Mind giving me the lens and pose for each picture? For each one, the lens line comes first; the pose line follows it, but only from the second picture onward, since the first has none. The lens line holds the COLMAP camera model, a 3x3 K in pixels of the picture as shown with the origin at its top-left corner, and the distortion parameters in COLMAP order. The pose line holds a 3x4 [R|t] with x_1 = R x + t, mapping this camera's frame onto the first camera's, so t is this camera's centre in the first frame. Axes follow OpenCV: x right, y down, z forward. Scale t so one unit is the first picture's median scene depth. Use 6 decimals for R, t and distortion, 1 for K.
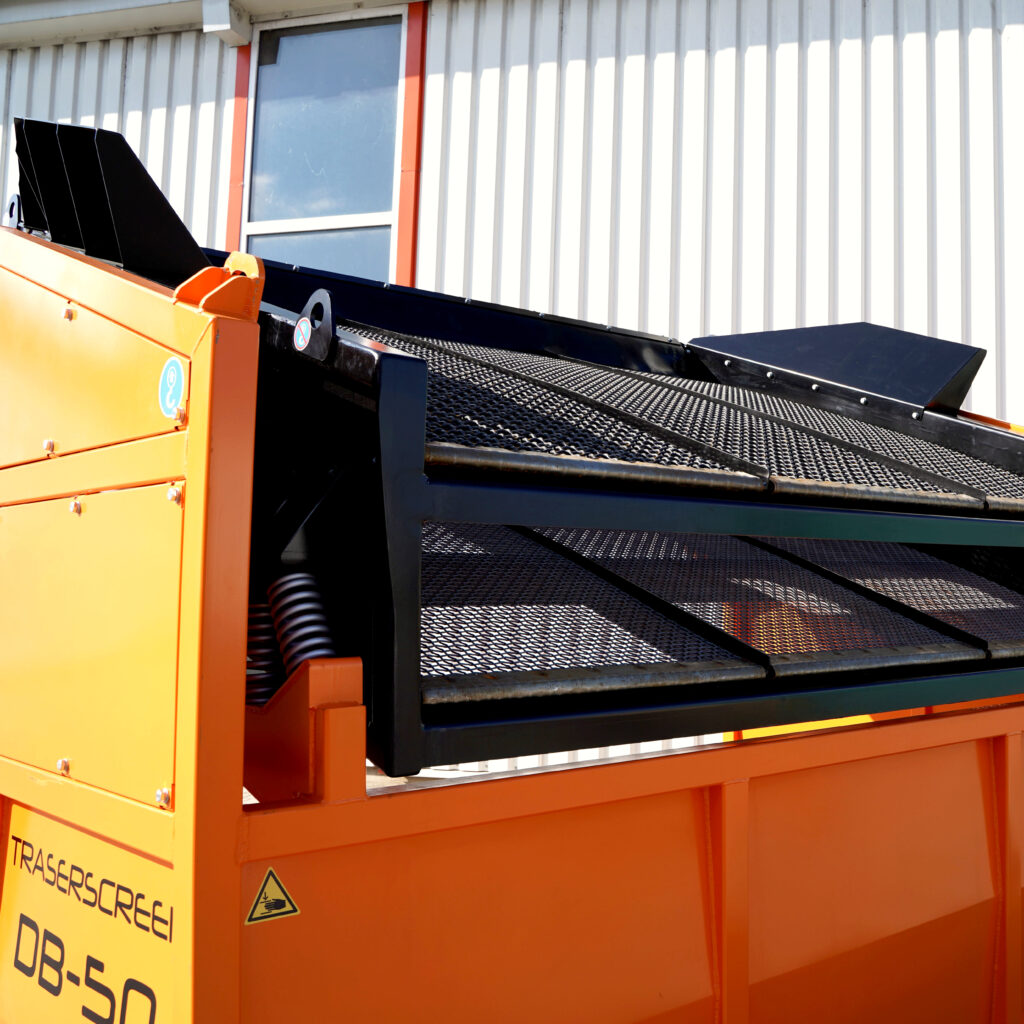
lens RADIAL K [[1261.7, 0, 735.9], [0, 1261.7, 515.4], [0, 0, 1]] dist [-0.103886, 0.079189]
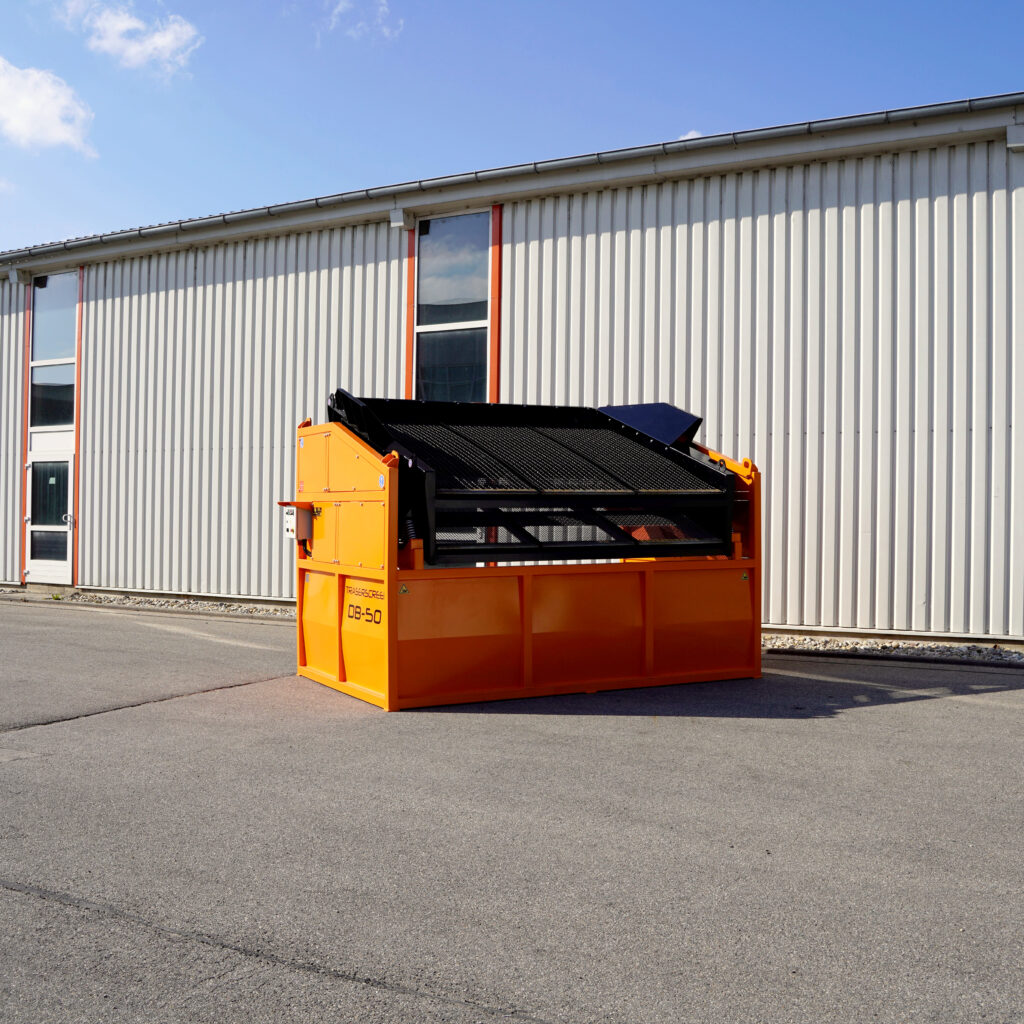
lens RADIAL K [[1245.9, 0, 515.3], [0, 1245.9, 525.2], [0, 0, 1]] dist [-0.077672, -0.016762]
pose [[0.947497, 0.003673, -0.319745, 0.609268], [0.019978, 0.997301, 0.070658, -0.103128], [0.319141, -0.073336, 0.944865, -1.314598]]
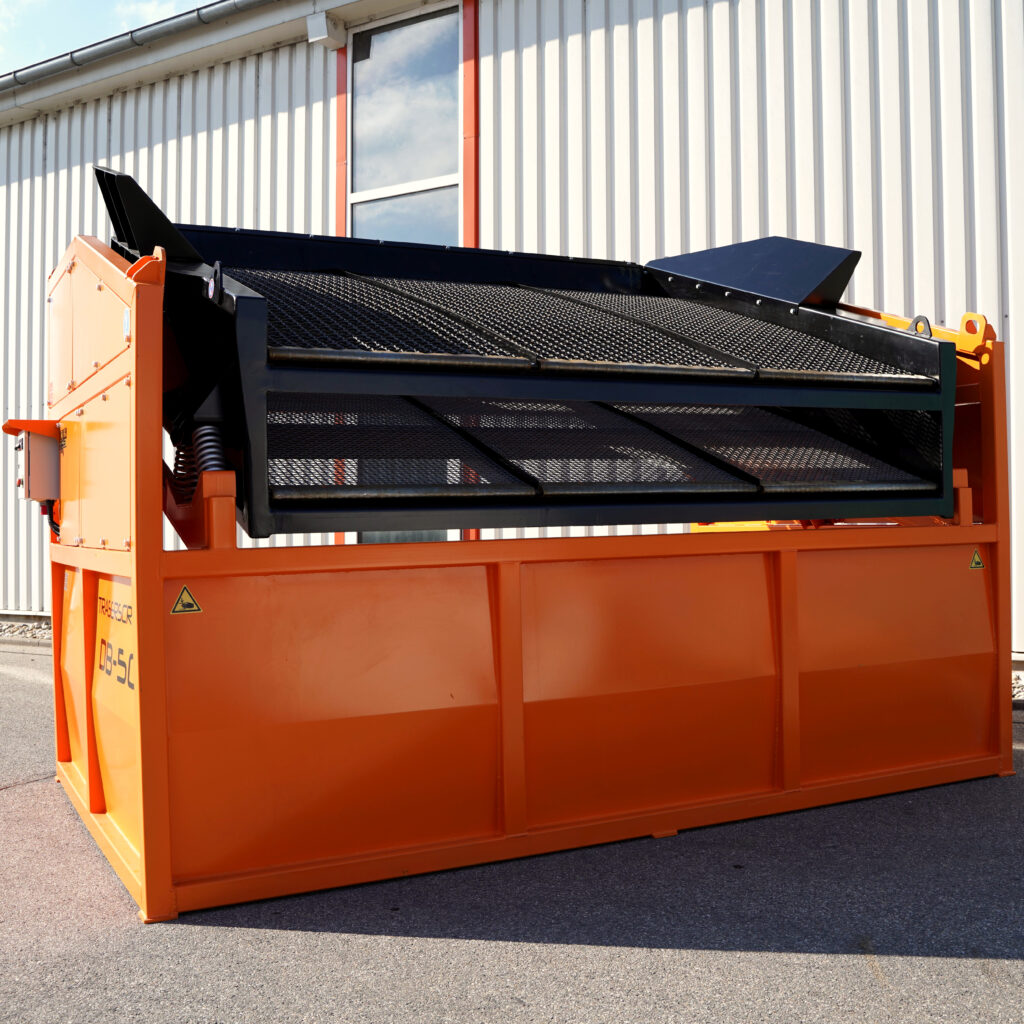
lens RADIAL K [[1245.9, 0, 515.3], [0, 1245.9, 525.2], [0, 0, 1]] dist [-0.077672, -0.016762]
pose [[0.943391, -0.017122, -0.331241, 0.272478], [0.039490, 0.997361, 0.060917, 0.041551], [0.329324, -0.070549, 0.941578, -0.217768]]
